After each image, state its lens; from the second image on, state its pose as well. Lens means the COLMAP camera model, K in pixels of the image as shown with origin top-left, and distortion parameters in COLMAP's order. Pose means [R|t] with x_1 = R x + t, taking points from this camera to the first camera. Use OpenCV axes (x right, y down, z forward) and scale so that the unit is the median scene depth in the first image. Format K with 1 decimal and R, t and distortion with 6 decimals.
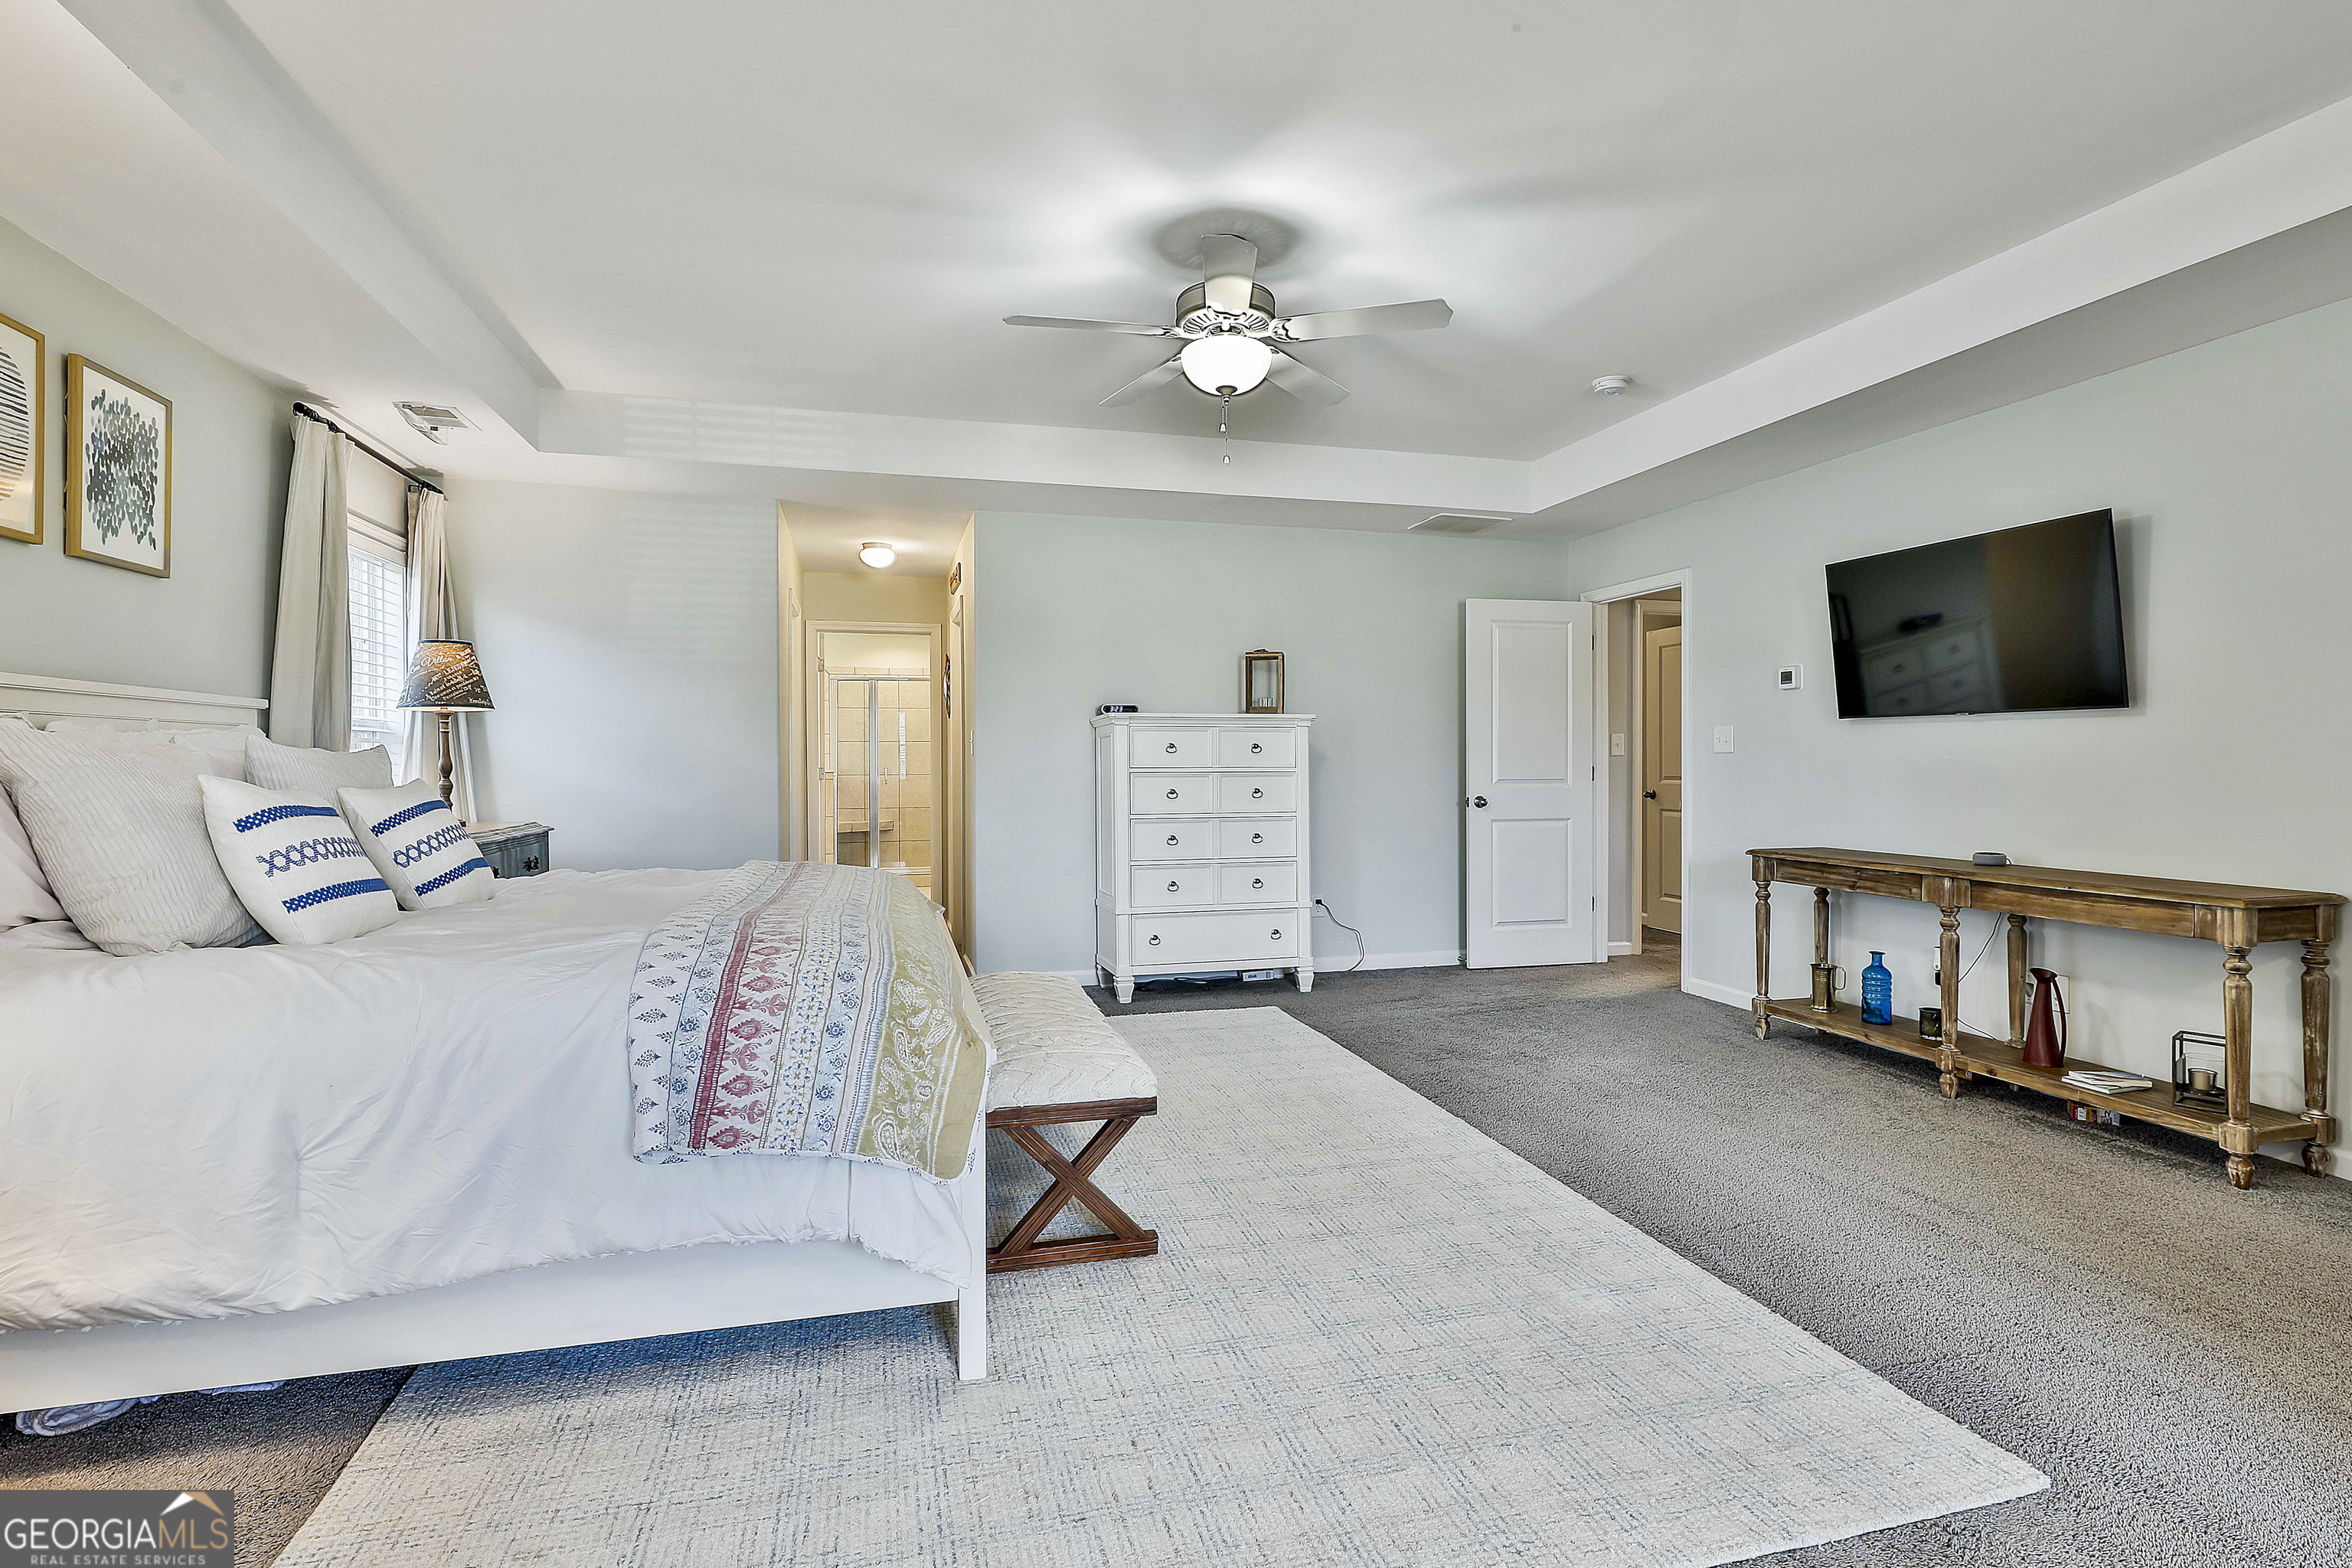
lens RADIAL K [[1139.6, 0, 1189.7], [0, 1139.6, 766.5], [0, 0, 1]] dist [0.002393, -0.003300]
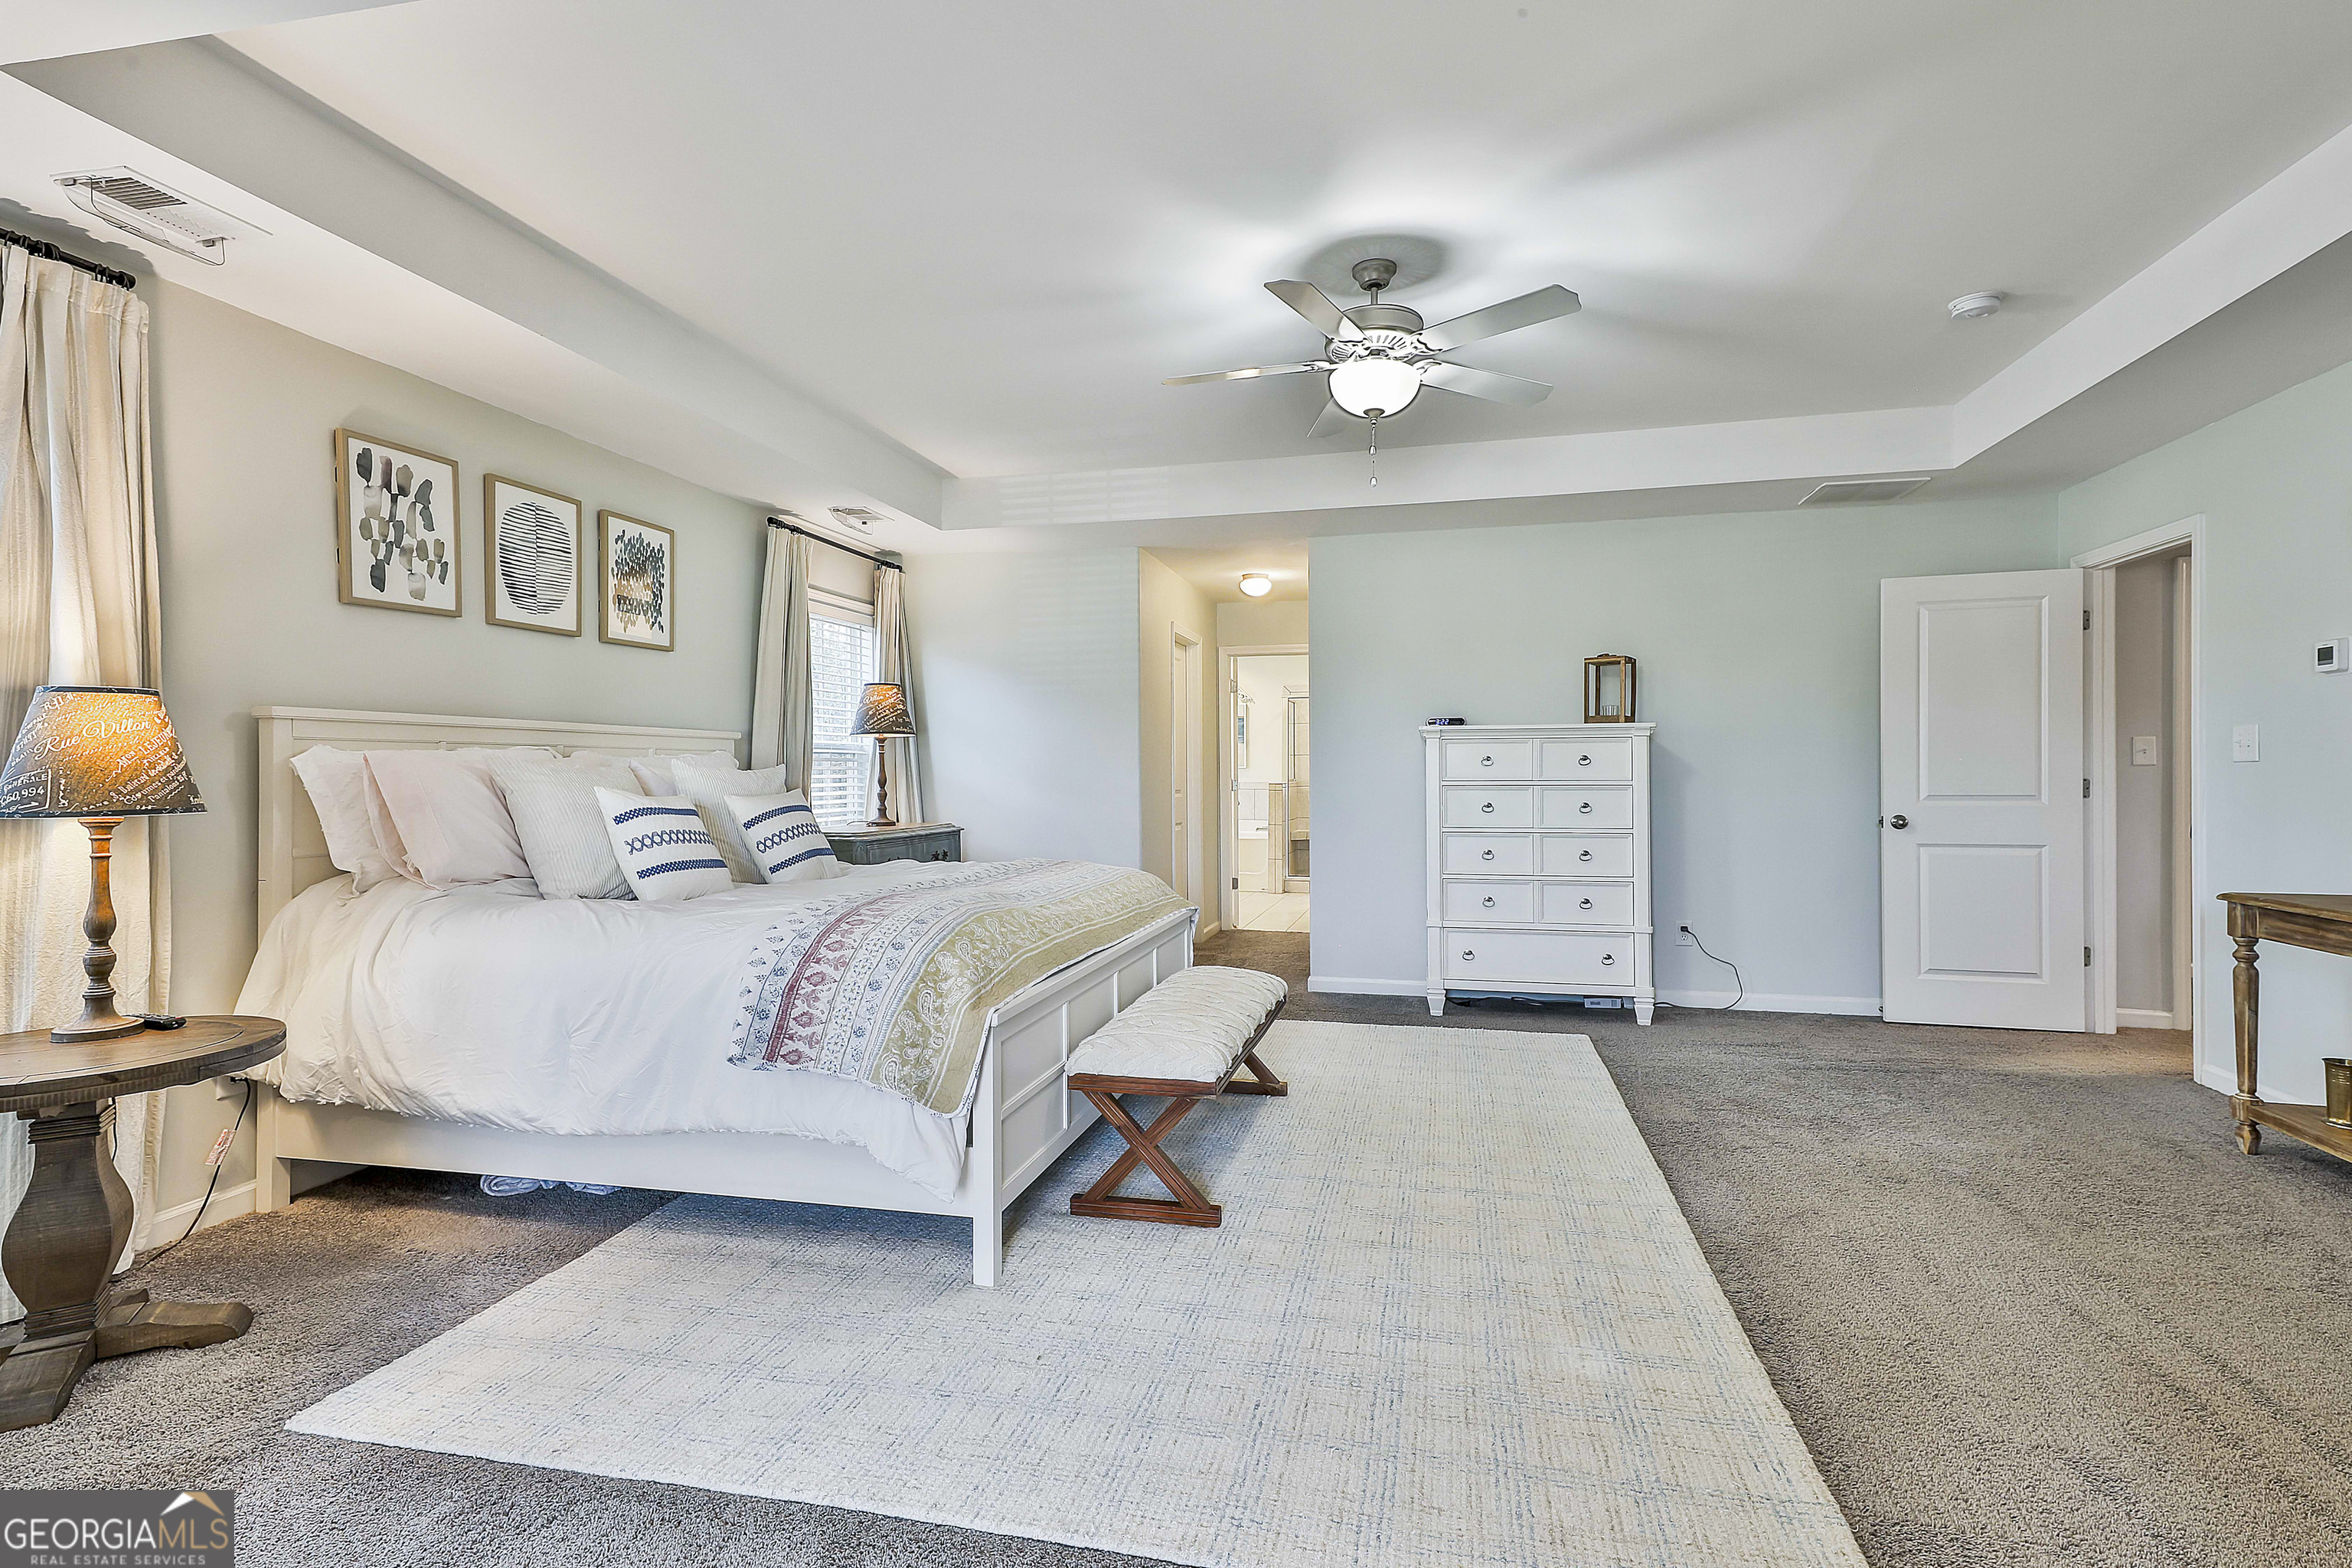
lens RADIAL K [[1139.6, 0, 1173.3], [0, 1139.6, 786.3], [0, 0, 1]] dist [0.002393, -0.003300]
pose [[0.874482, 0.003622, -0.485044, 0.365667], [-0.000154, 0.999974, 0.007191, -0.001945], [0.485058, -0.006214, 0.874460, 0.024768]]
